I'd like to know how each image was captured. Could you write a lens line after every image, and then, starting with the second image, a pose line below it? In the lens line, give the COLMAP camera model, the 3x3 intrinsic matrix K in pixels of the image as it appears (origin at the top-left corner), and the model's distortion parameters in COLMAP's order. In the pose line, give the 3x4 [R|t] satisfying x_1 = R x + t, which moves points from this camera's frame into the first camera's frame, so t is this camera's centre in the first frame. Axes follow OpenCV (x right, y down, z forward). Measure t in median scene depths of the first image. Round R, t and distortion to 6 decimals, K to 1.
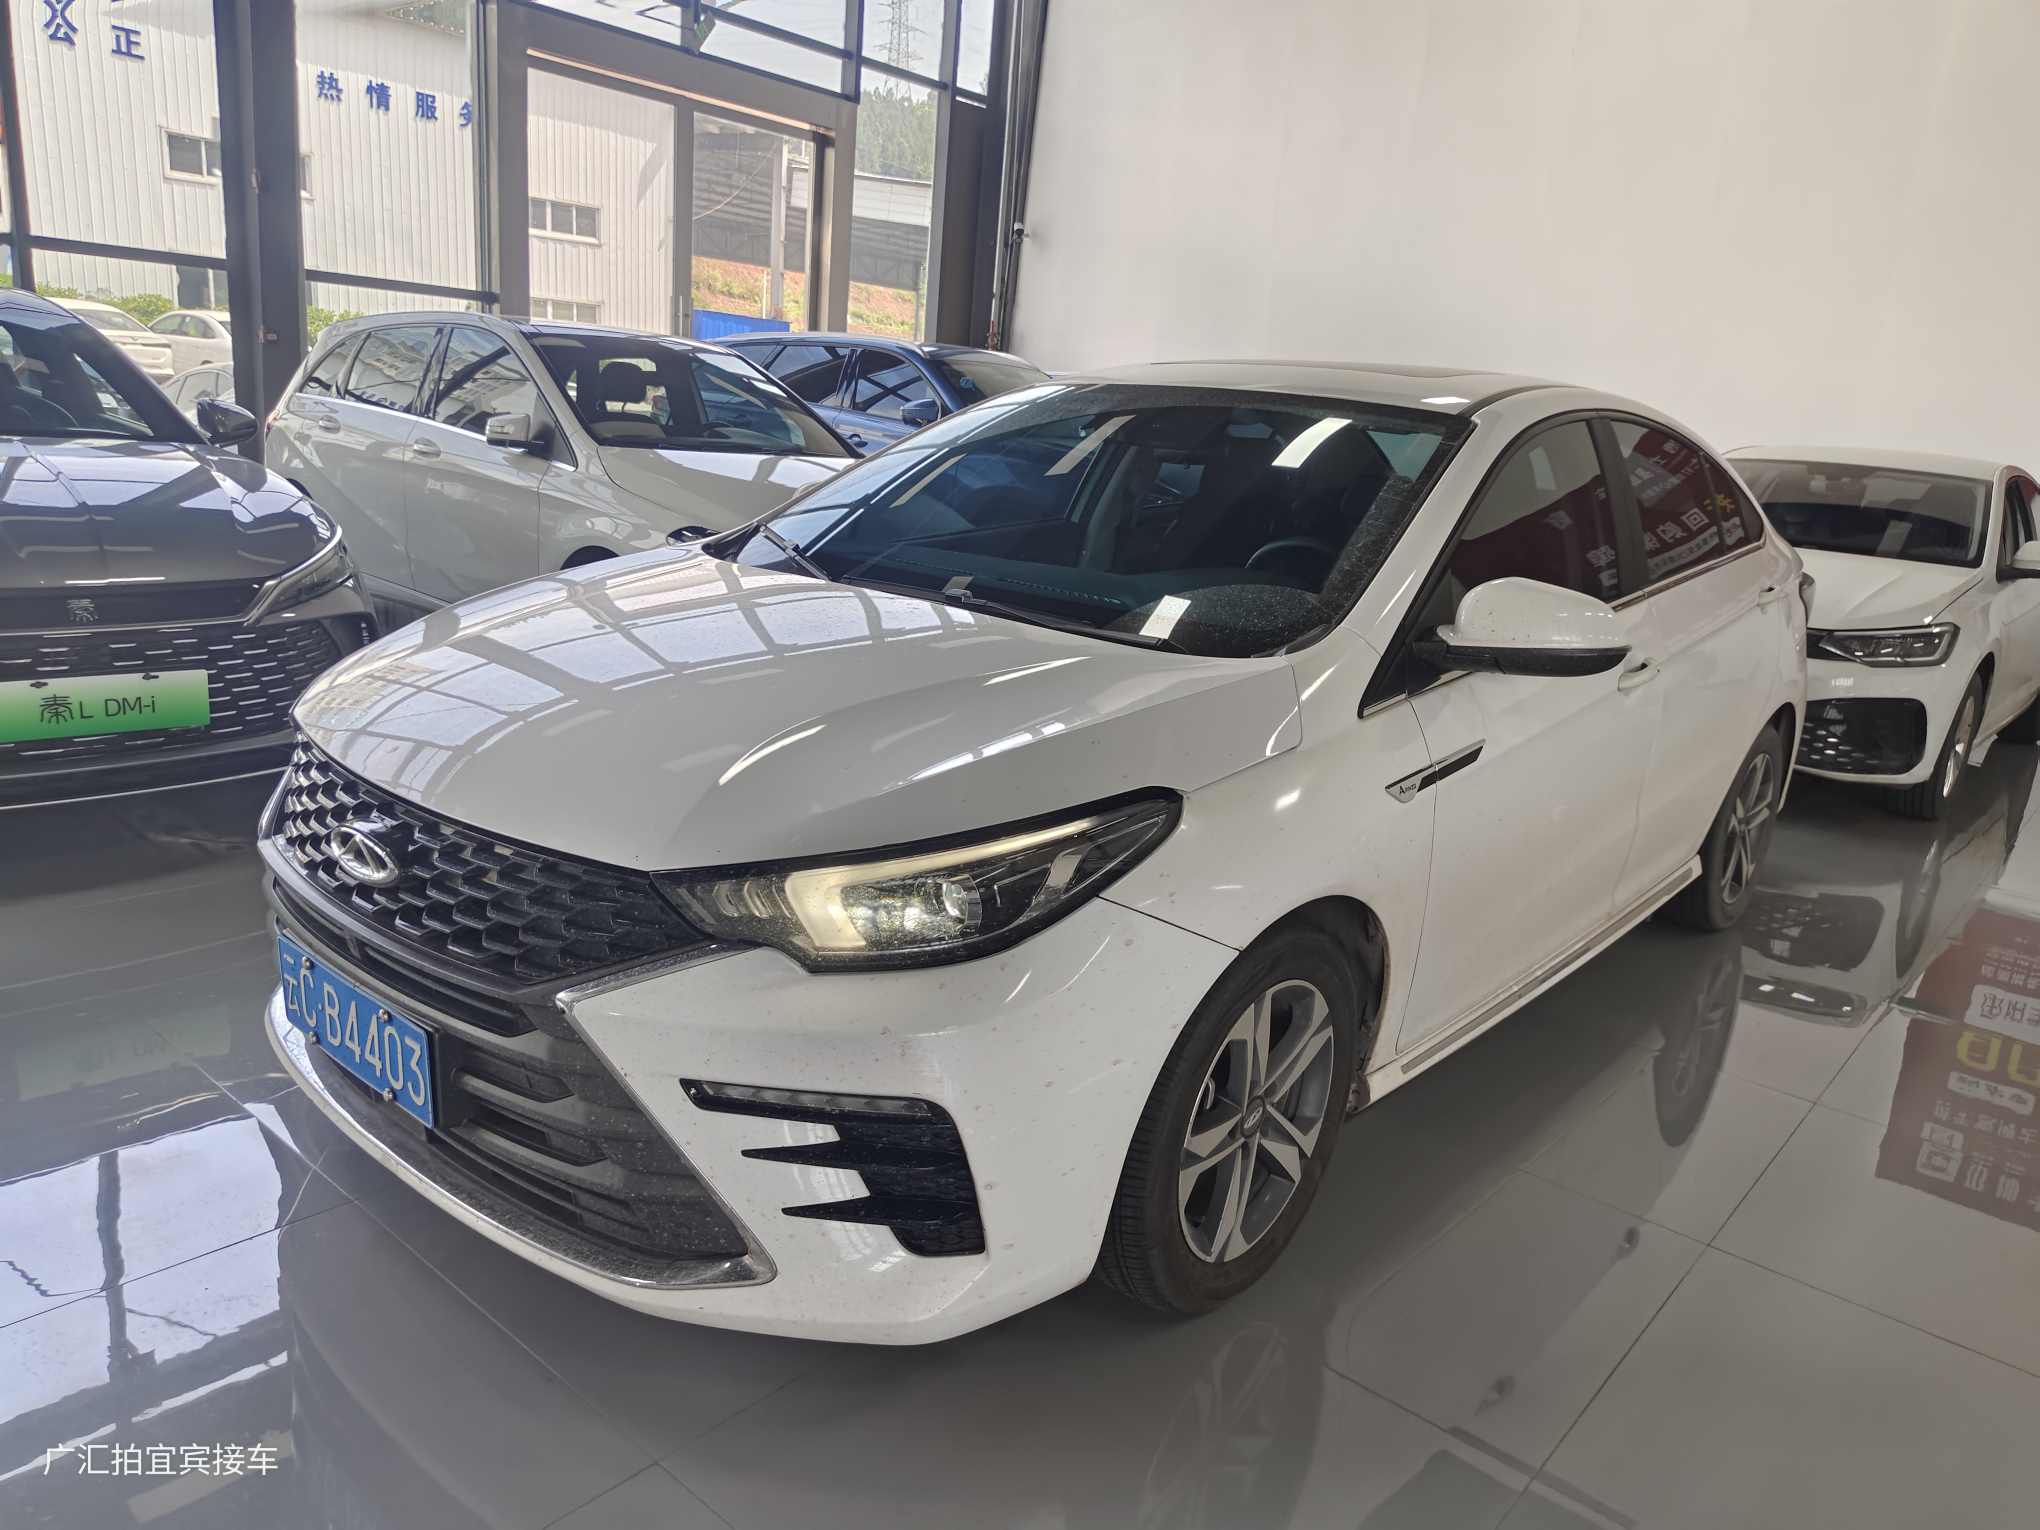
lens RADIAL K [[1404.0, 0, 1022.1], [0, 1404.0, 781.6], [0, 0, 1]] dist [0.035406, -0.047047]
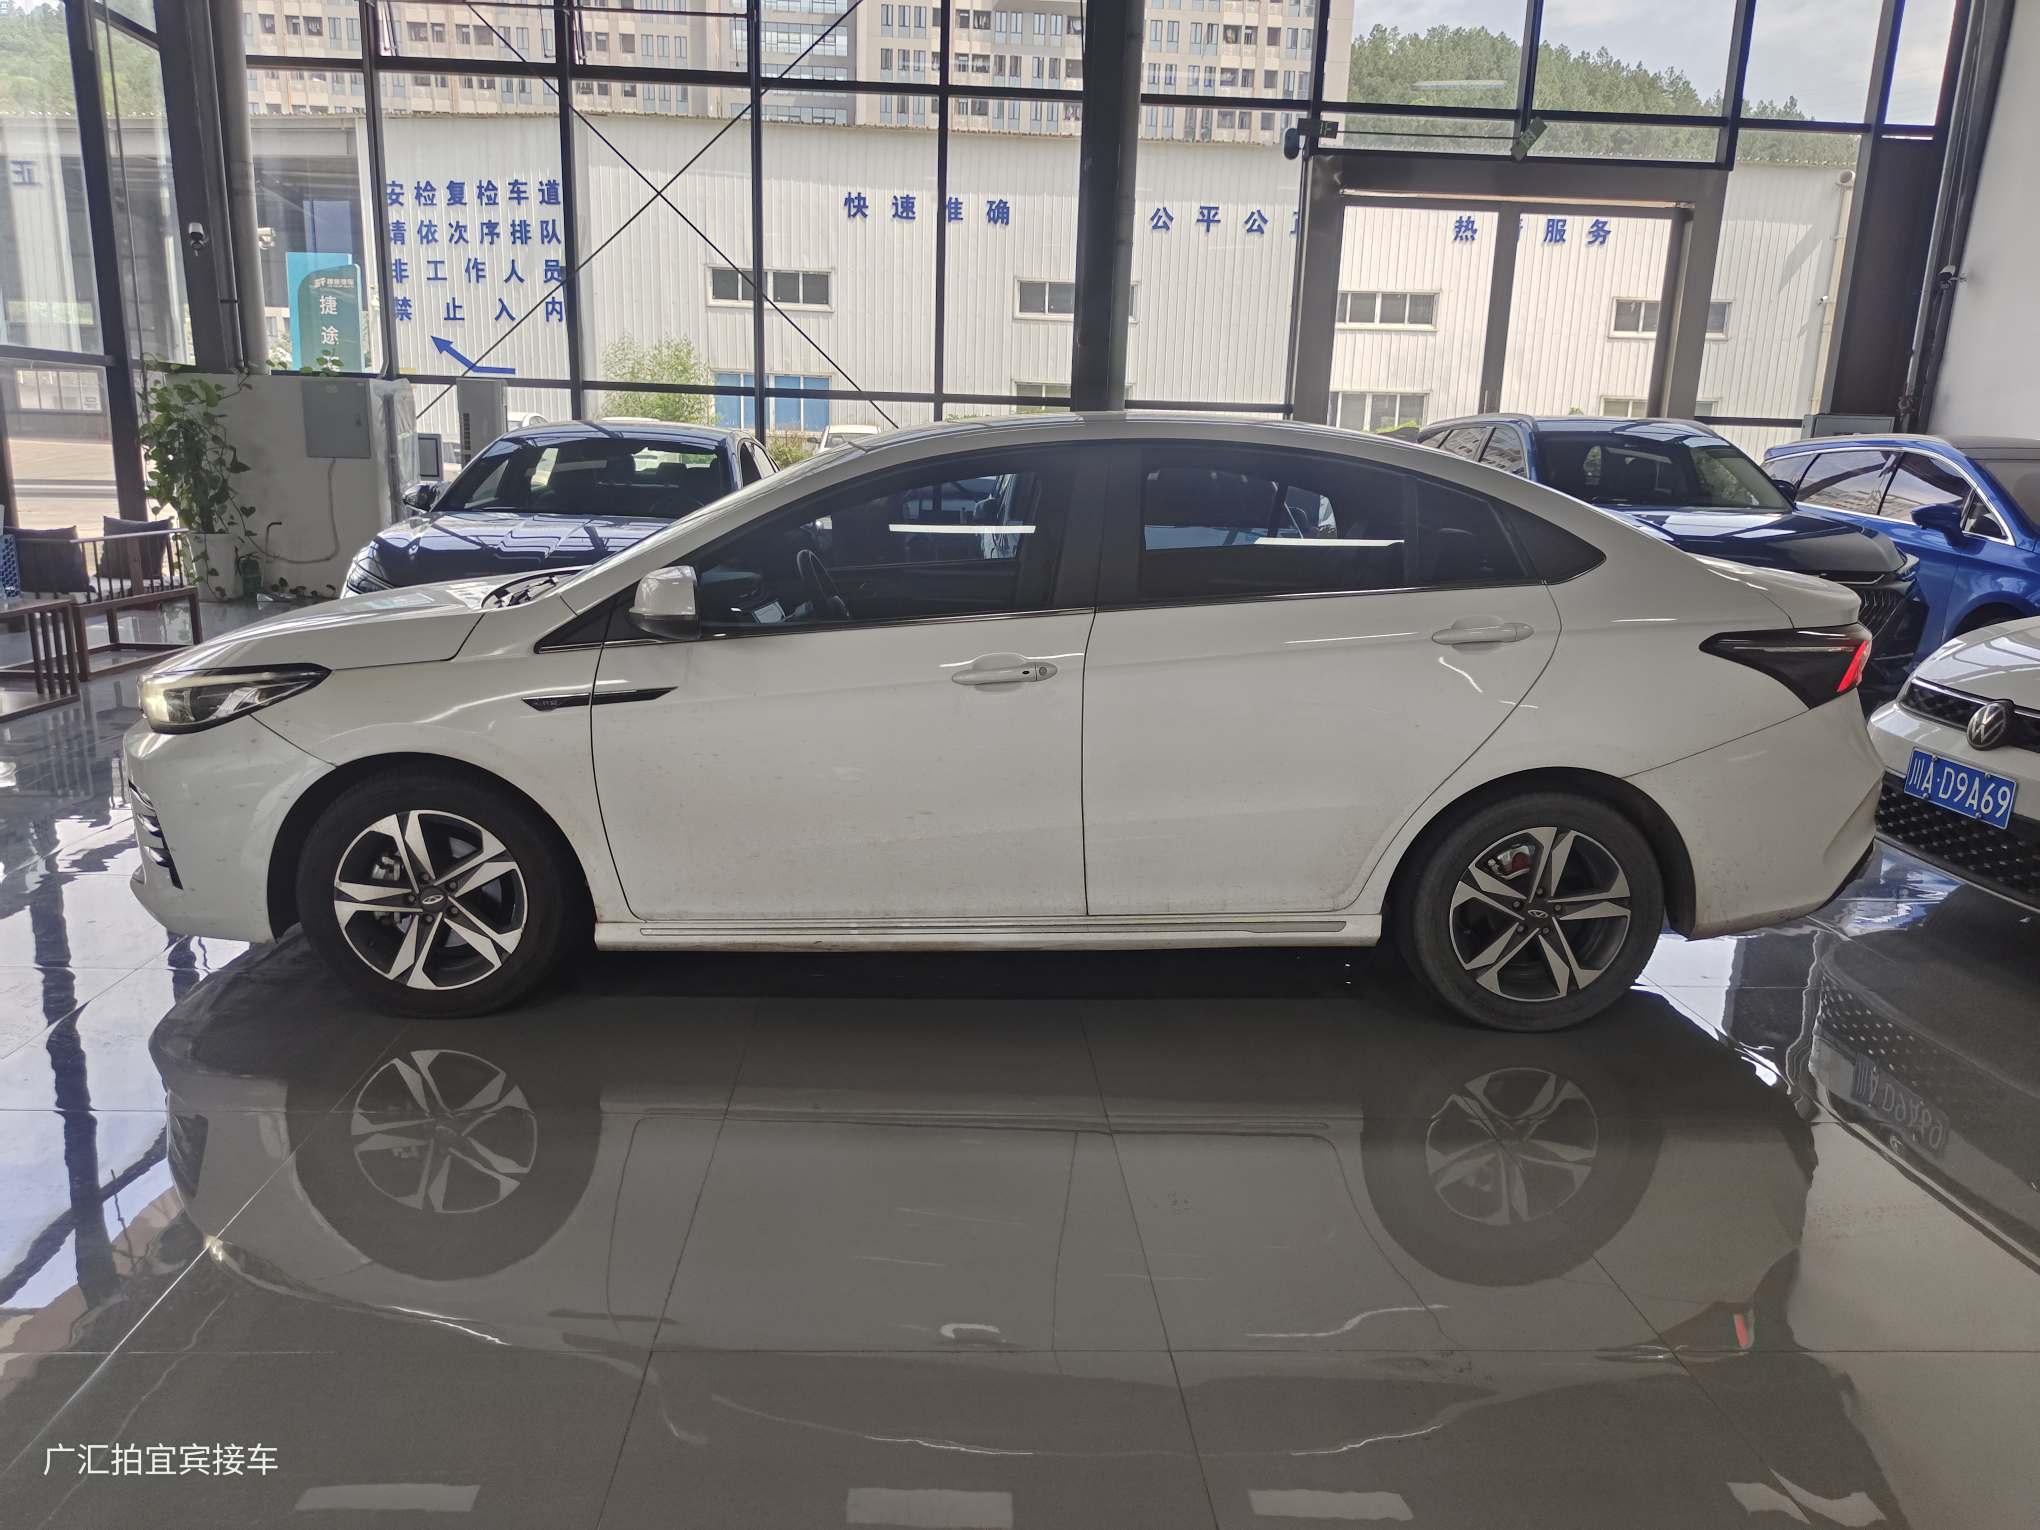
lens RADIAL K [[1404.0, 0, 977.4], [0, 1404.0, 765.8], [0, 0, 1]] dist [0.035406, -0.047047]
pose [[0.682482, 0.099195, -0.724140, 1.602681], [-0.159950, 0.987003, -0.015546, 0.019367], [0.713186, 0.126436, 0.689478, 0.317511]]
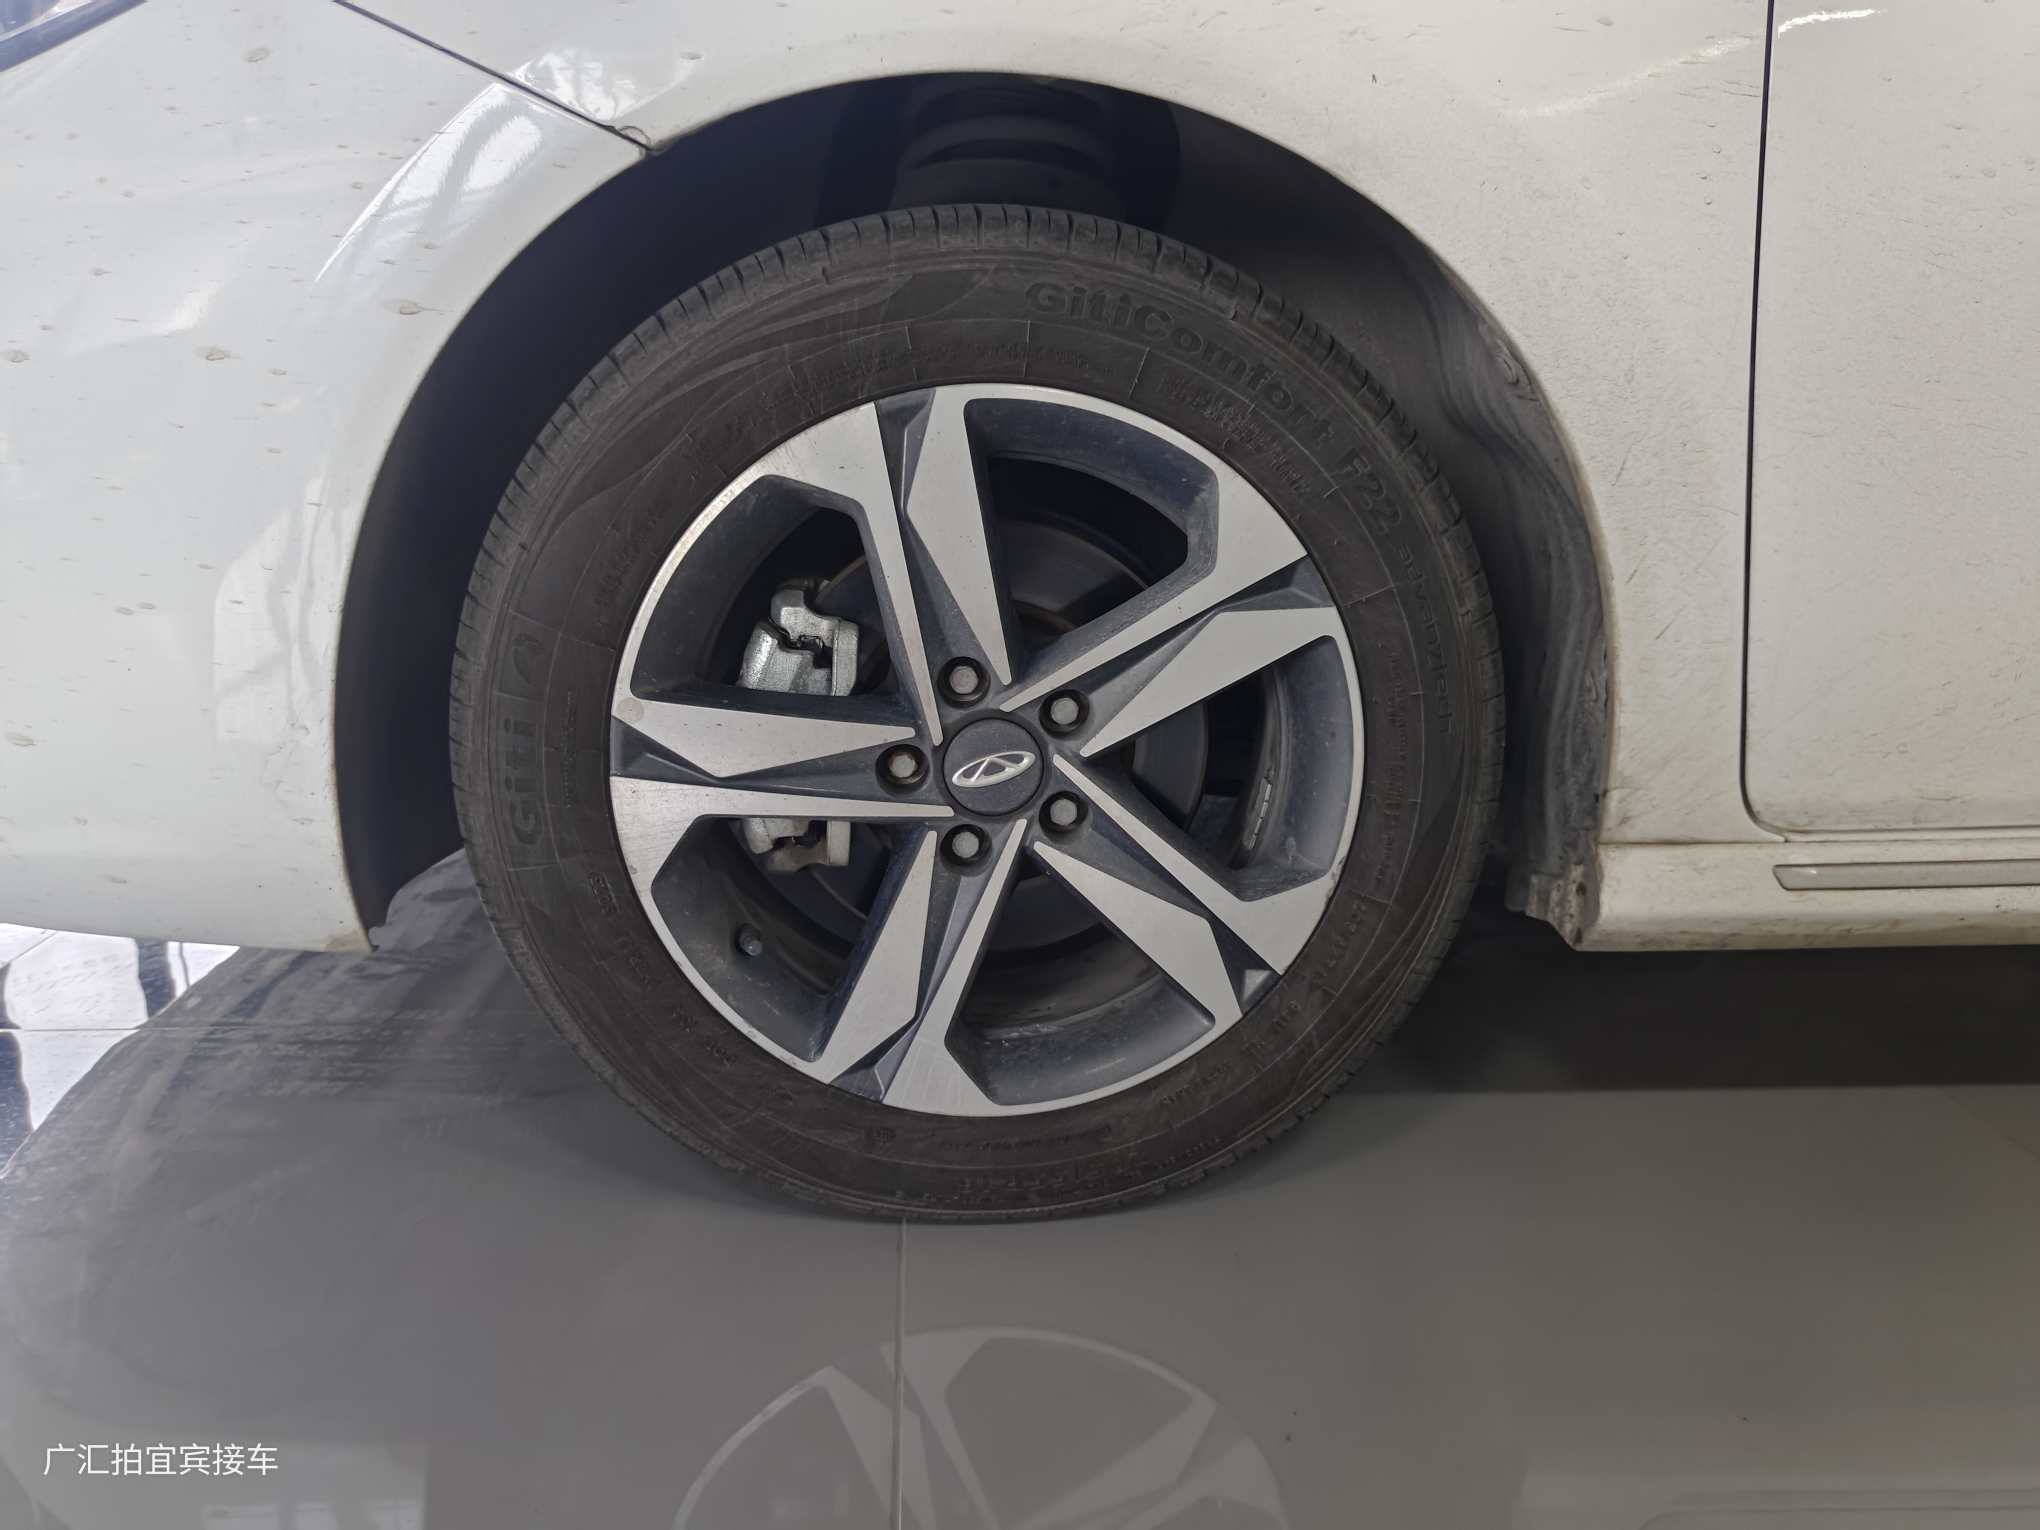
lens RADIAL K [[1404.0, 0, 1018.9], [0, 1404.0, 786.1], [0, 0, 1]] dist [0.035406, -0.047047]
pose [[0.706987, 0.103752, -0.699575, 0.422414], [-0.137646, 0.990451, 0.007787, 0.227319], [0.693703, 0.090788, 0.714517, 0.686015]]
